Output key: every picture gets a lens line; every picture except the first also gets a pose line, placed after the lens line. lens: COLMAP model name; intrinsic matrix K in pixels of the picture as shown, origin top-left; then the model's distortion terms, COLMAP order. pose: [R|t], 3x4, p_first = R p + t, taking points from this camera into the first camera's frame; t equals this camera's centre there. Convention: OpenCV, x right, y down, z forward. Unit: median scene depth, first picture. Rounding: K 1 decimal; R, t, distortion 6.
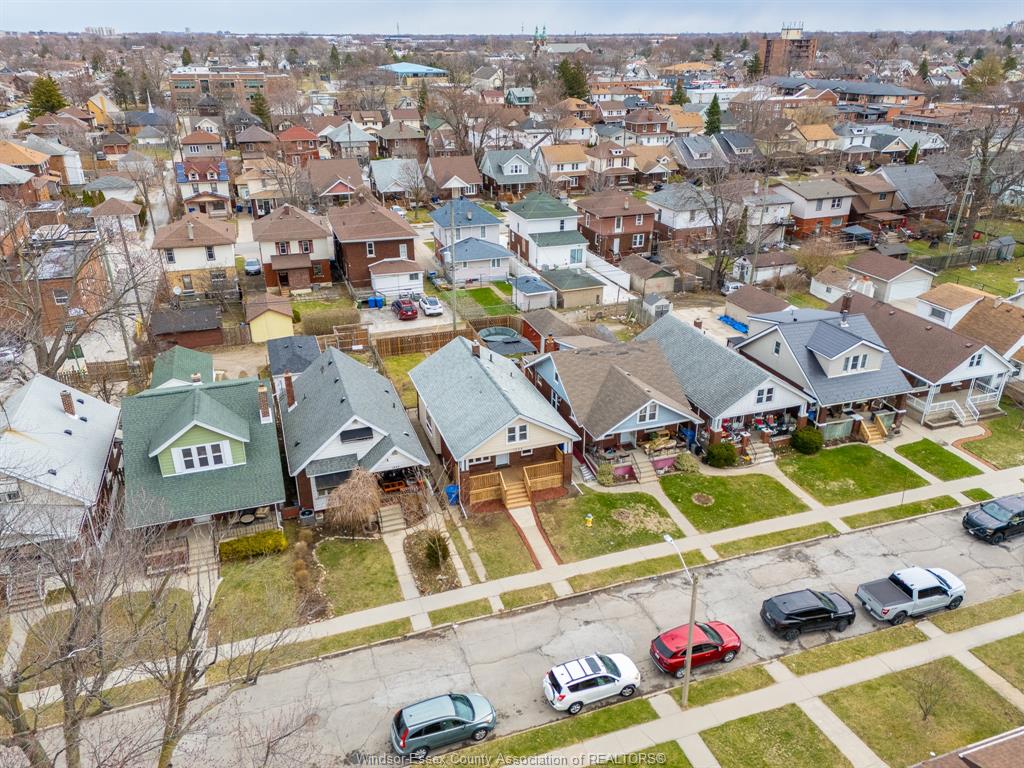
lens RADIAL K [[740.9, 0, 518.5], [0, 740.9, 385.9], [0, 0, 1]] dist [0.072088, -0.058925]
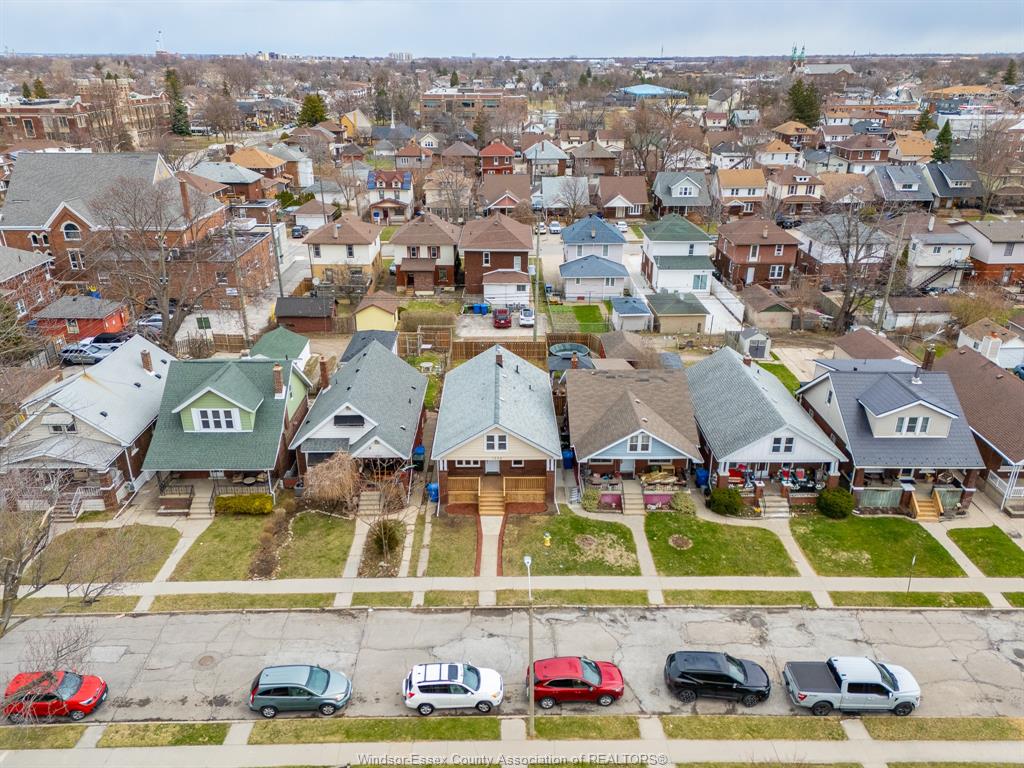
lens RADIAL K [[740.9, 0, 516.9], [0, 740.9, 385.4], [0, 0, 1]] dist [0.072088, -0.058925]
pose [[0.949195, 0.127208, -0.287833, 0.255974], [-0.134388, 0.990915, -0.005240, -0.009908], [0.284551, 0.043656, 0.957666, 0.024904]]
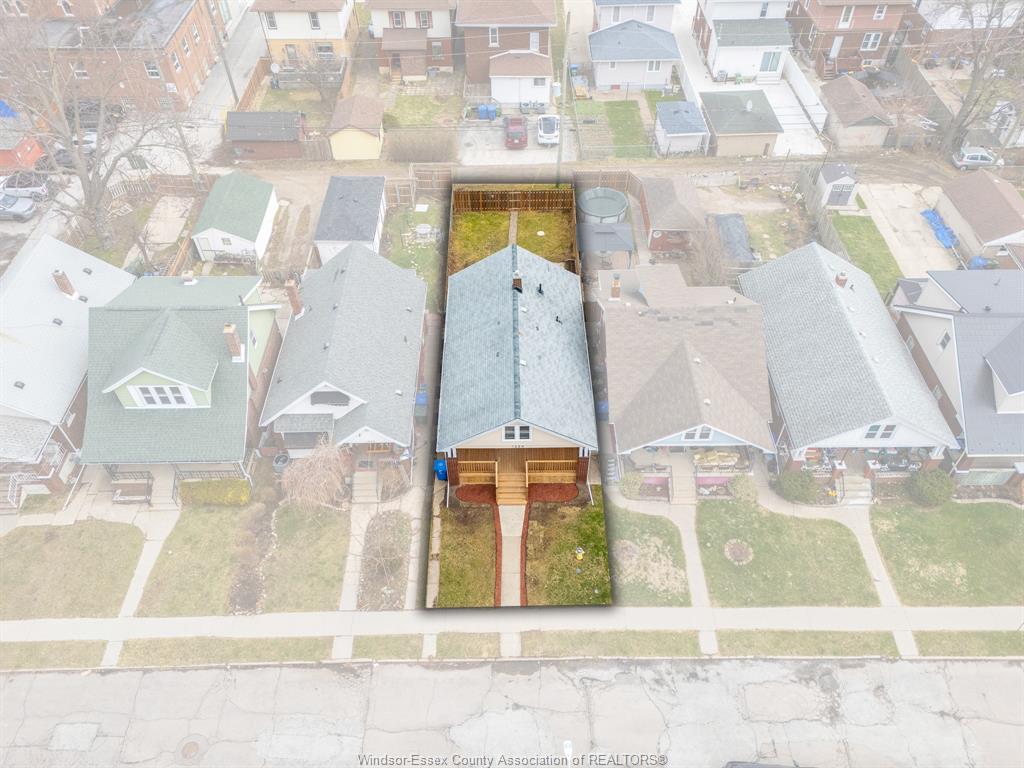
lens RADIAL K [[740.9, 0, 515.3], [0, 740.9, 385.7], [0, 0, 1]] dist [0.072088, -0.058925]
pose [[0.947196, 0.229862, -0.223569, 0.137617], [-0.128043, 0.910362, 0.393506, -0.249255], [0.293980, -0.344100, 0.891723, 0.245426]]
